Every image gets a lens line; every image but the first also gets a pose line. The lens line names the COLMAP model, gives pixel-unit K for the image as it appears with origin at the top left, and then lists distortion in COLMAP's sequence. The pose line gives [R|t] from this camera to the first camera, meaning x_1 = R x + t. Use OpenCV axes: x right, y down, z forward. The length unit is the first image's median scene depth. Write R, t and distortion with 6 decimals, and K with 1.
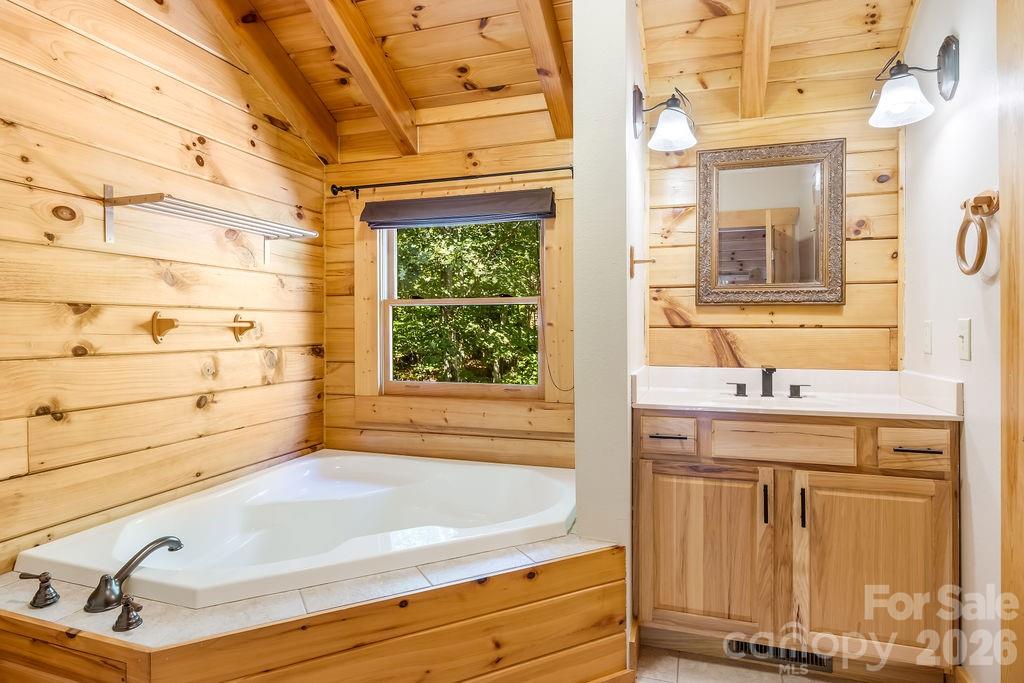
lens RADIAL K [[572.1, 0, 509.8], [0, 572.1, 336.6], [0, 0, 1]] dist [-0.006302, 0.002766]
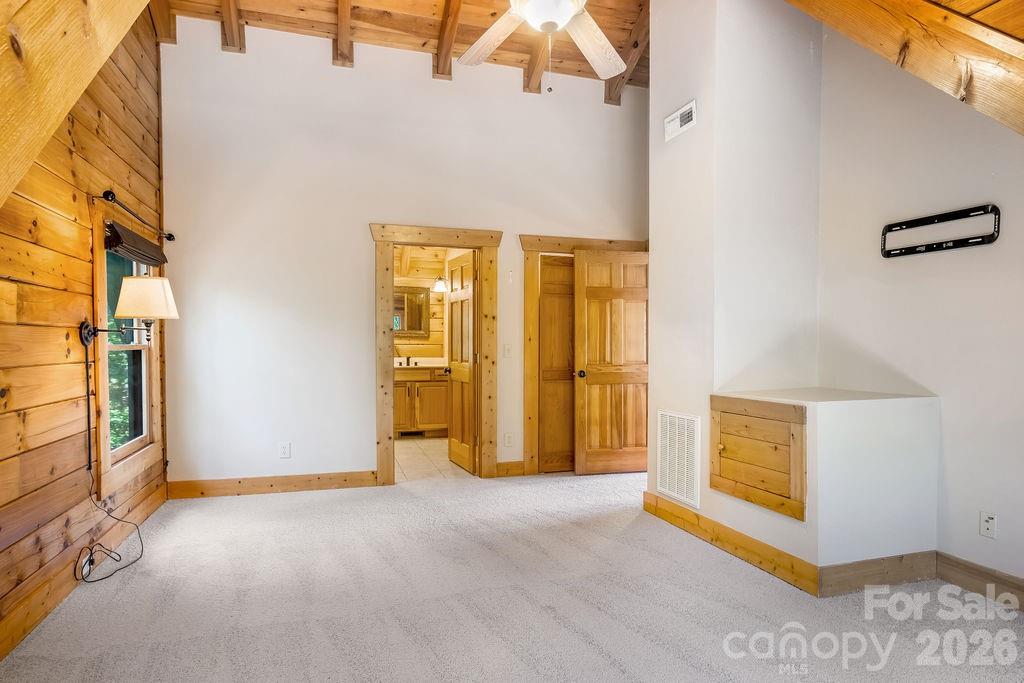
lens RADIAL K [[572.1, 0, 508.9], [0, 572.1, 344.8], [0, 0, 1]] dist [-0.006302, 0.002766]
pose [[0.812347, 0.005342, 0.583149, -1.174365], [-0.000560, 0.999965, -0.008381, 0.015167], [-0.583174, 0.006482, 0.812322, -2.366993]]
